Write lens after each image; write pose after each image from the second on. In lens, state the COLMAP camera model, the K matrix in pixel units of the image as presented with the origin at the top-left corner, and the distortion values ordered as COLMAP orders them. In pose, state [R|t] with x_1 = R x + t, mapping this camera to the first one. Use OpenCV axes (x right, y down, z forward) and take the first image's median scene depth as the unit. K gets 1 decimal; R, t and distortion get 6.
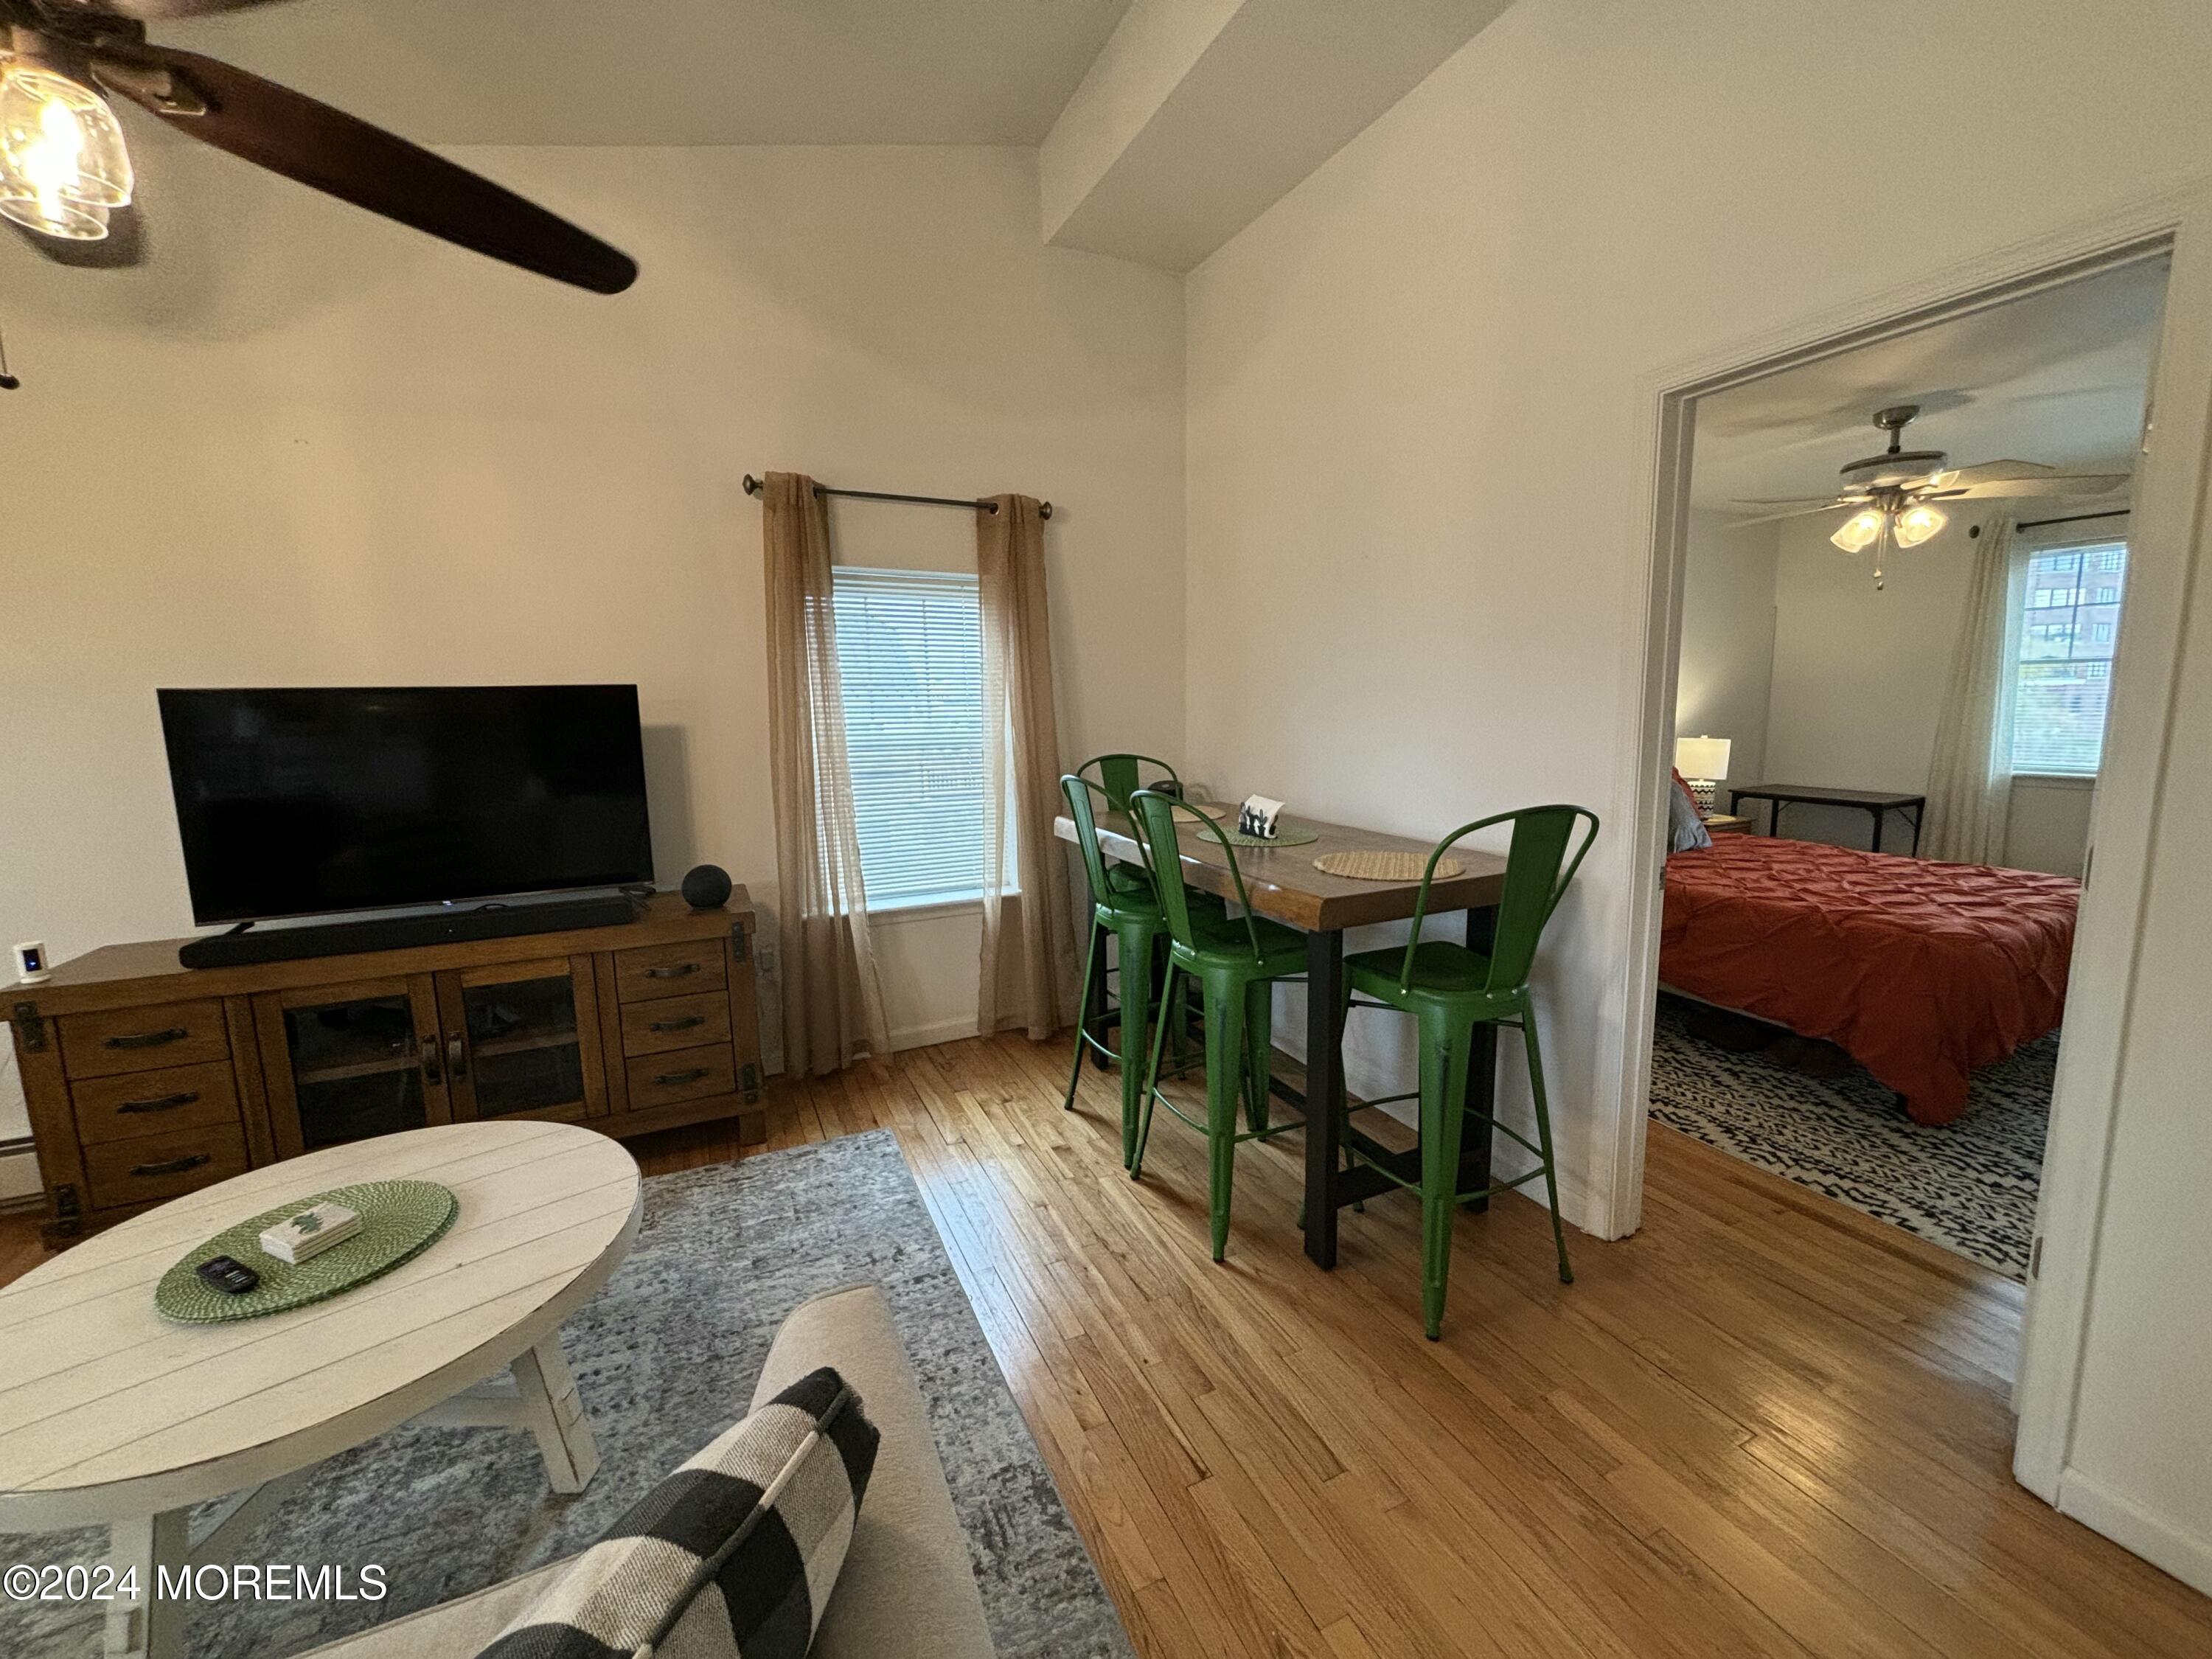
lens RADIAL K [[893.0, 0, 1103.4], [0, 893.0, 826.3], [0, 0, 1]] dist [-0.000691, 0.000331]
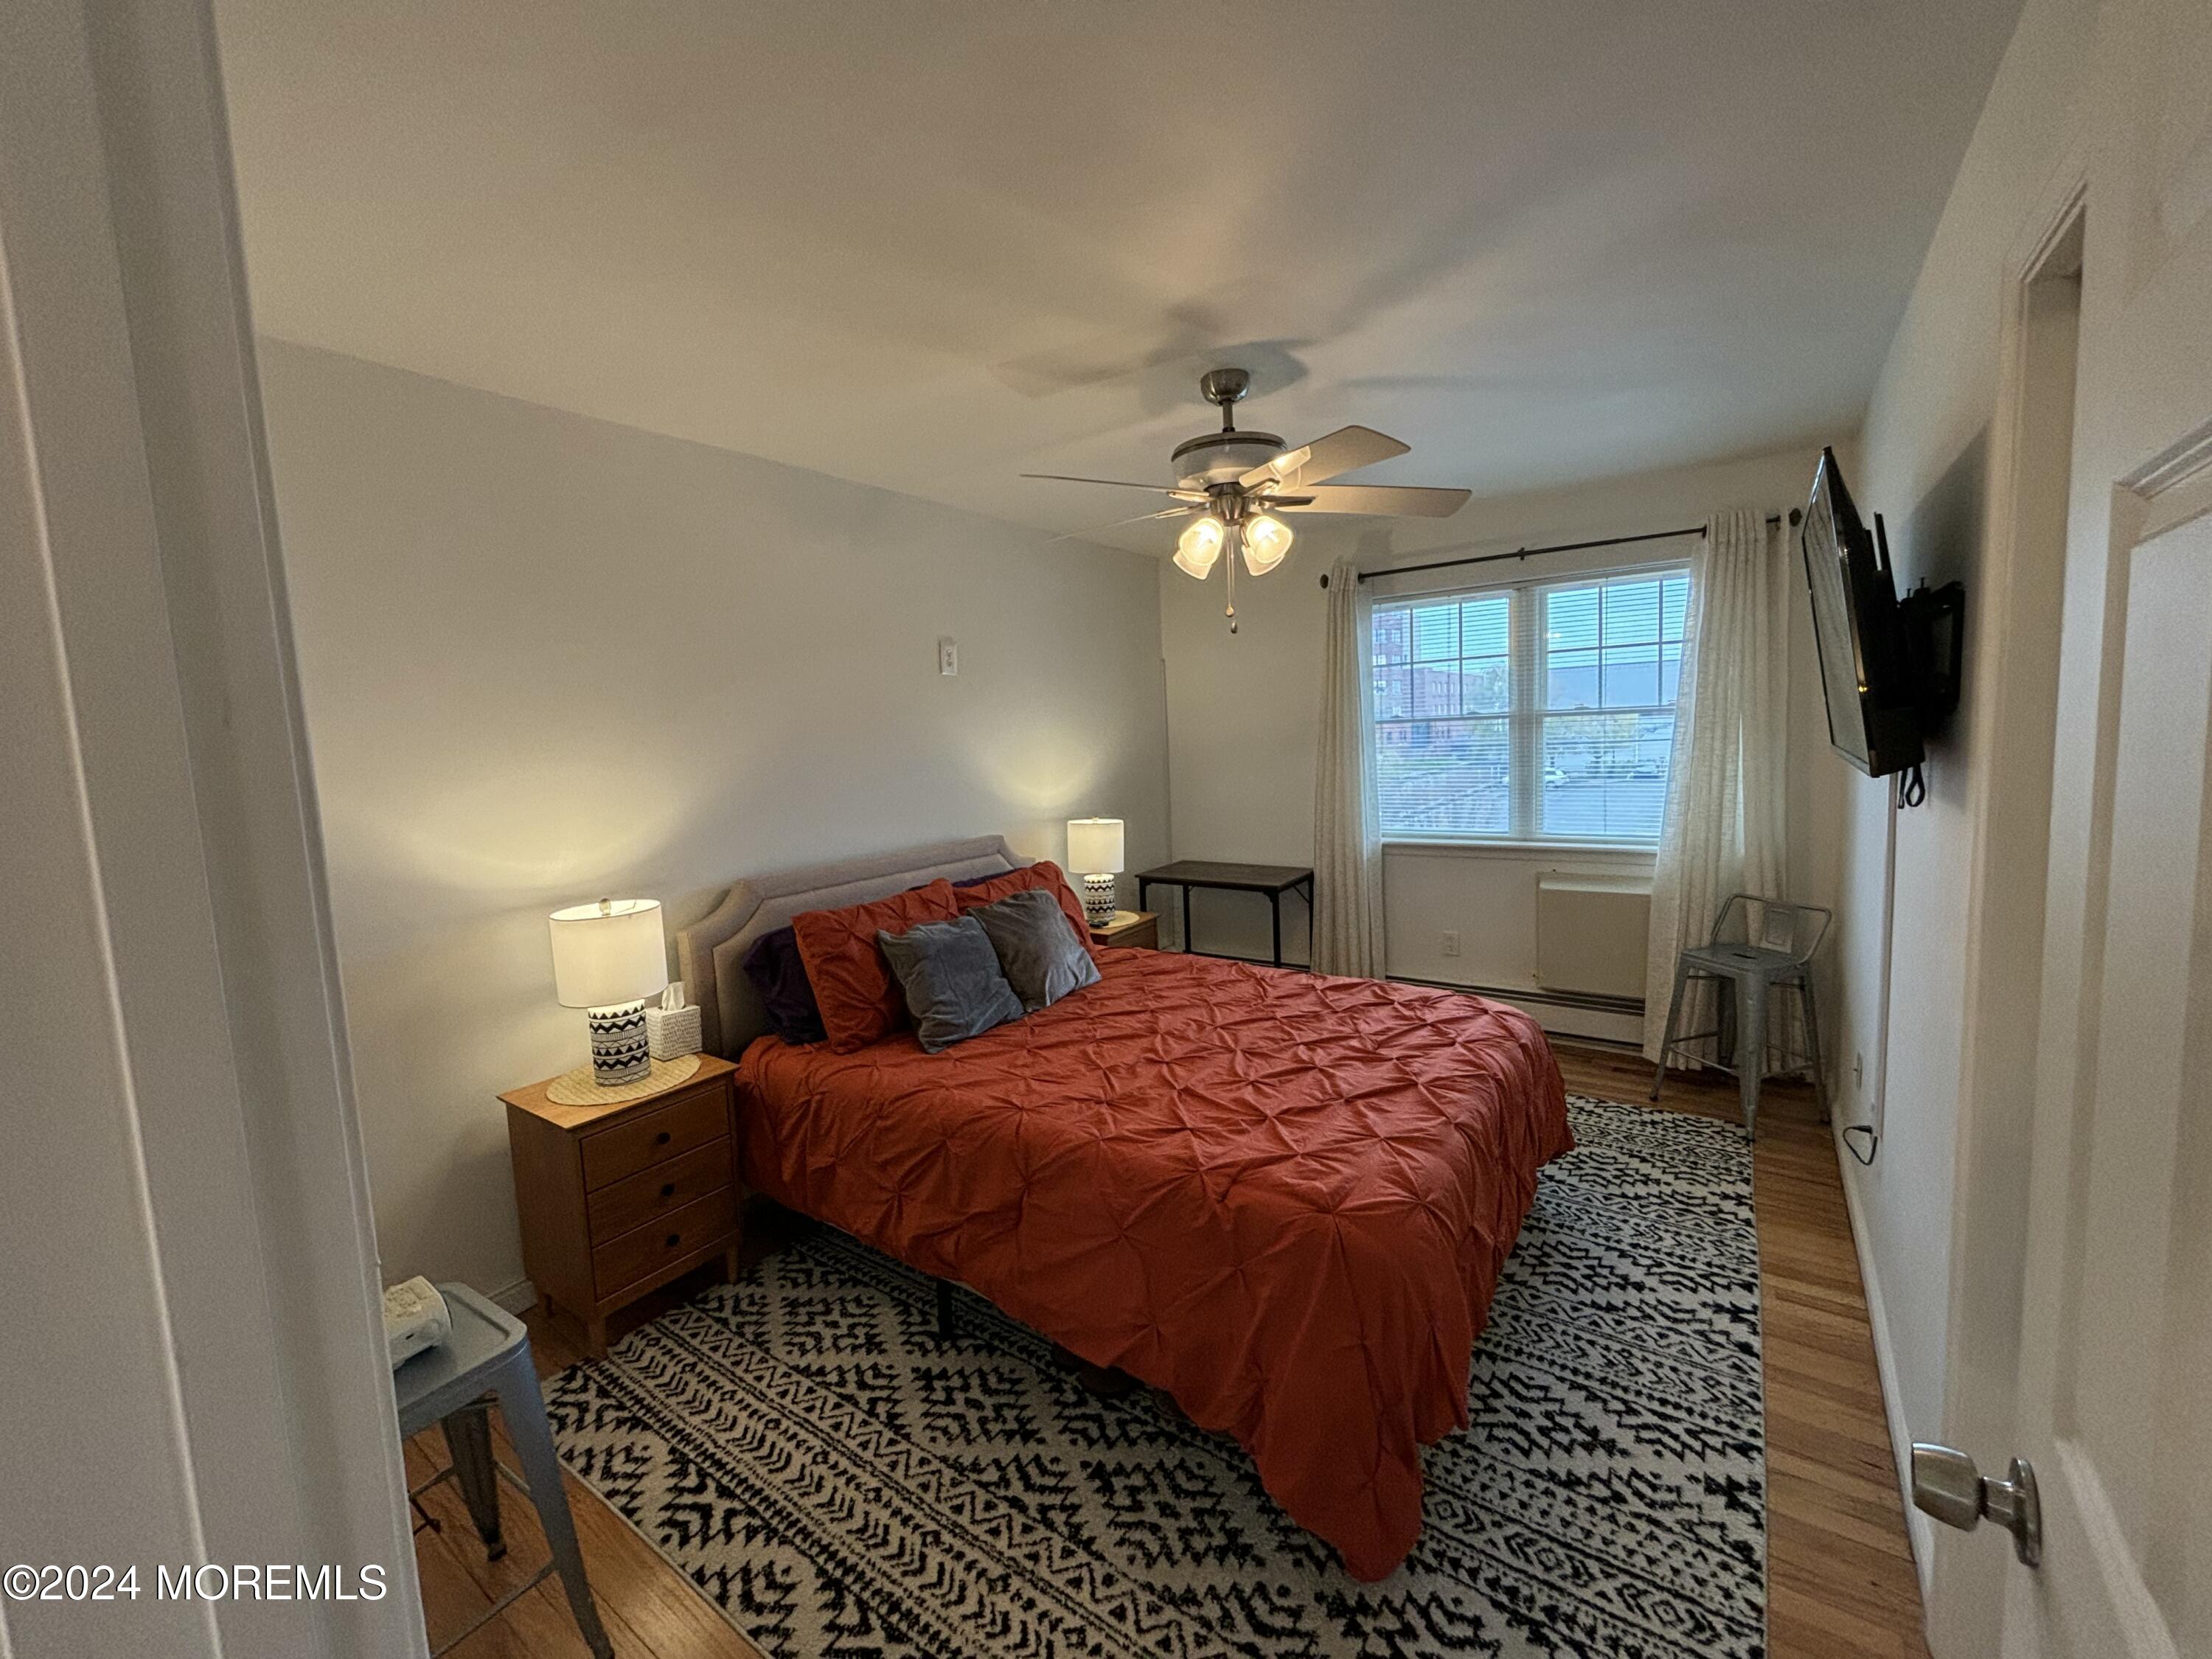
lens RADIAL K [[893.0, 0, 1103.4], [0, 893.0, 826.3], [0, 0, 1]] dist [-0.000691, 0.000331]
pose [[0.868873, -0.069707, 0.490103, 0.479761], [0.097012, 0.994816, -0.030495, -0.114764], [-0.485436, 0.074042, 0.871131, 0.506752]]
